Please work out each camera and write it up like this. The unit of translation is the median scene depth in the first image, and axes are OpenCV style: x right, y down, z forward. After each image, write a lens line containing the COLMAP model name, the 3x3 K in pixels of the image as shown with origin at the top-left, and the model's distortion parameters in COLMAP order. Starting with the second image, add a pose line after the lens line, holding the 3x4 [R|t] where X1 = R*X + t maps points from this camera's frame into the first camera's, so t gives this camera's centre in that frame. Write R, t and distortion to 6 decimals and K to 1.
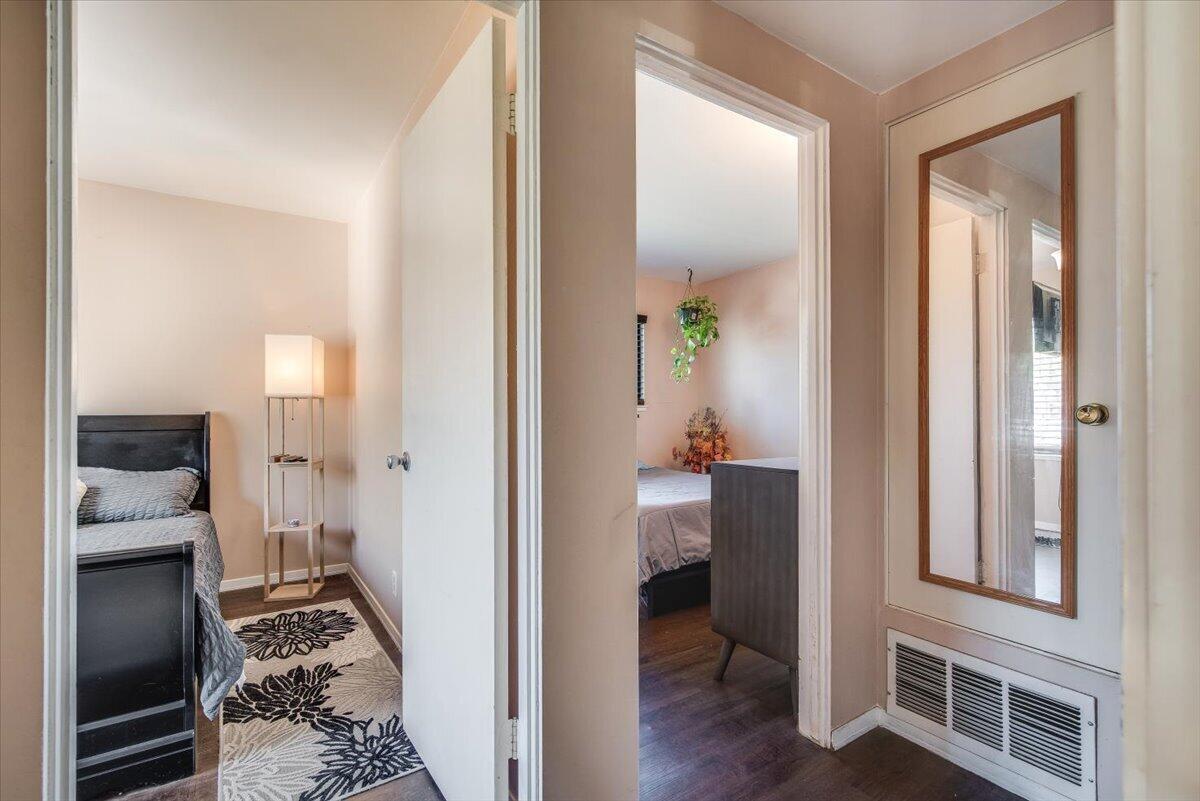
lens RADIAL K [[551.9, 0, 603.3], [0, 551.9, 409.3], [0, 0, 1]] dist [-0.027315, 0.002041]
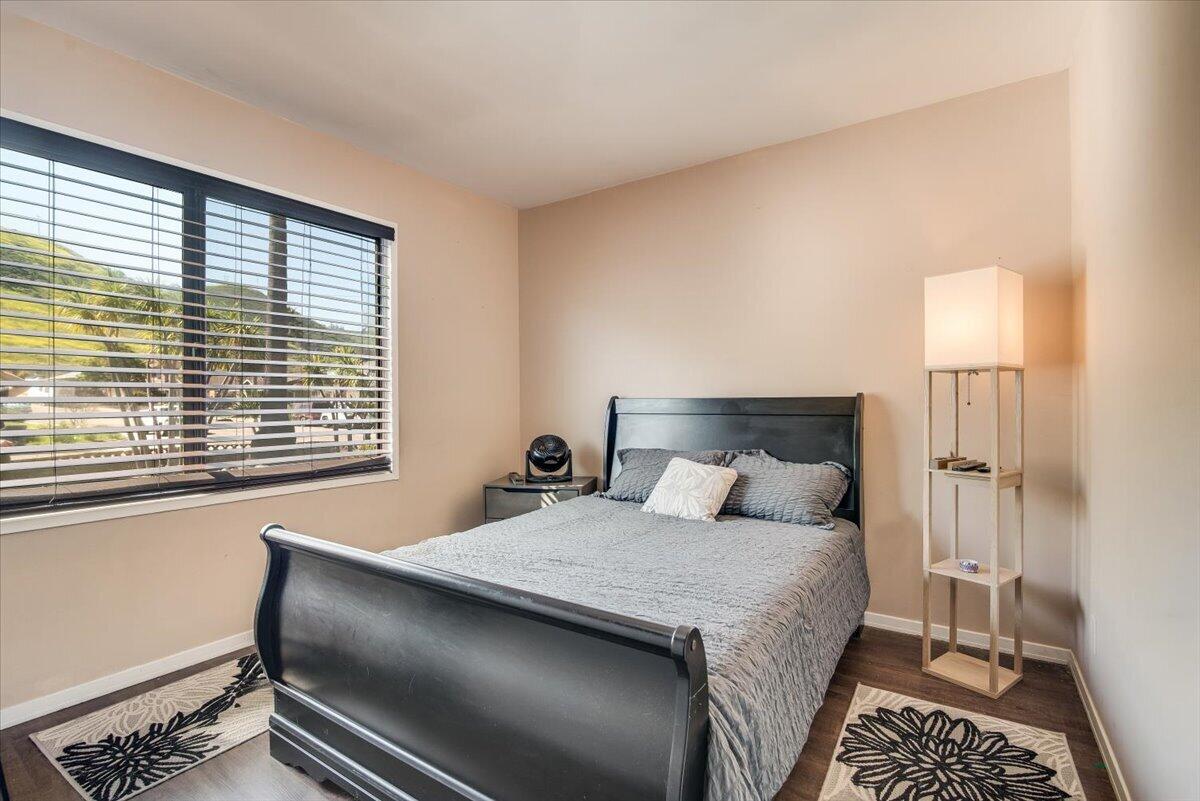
lens RADIAL K [[551.9, 0, 602.9], [0, 551.9, 402.0], [0, 0, 1]] dist [-0.027315, 0.002041]
pose [[0.393524, 0.006092, -0.919294, -0.152283], [0.013487, 0.999832, 0.012399, 0.002487], [0.919216, -0.017277, 0.393375, 0.362912]]
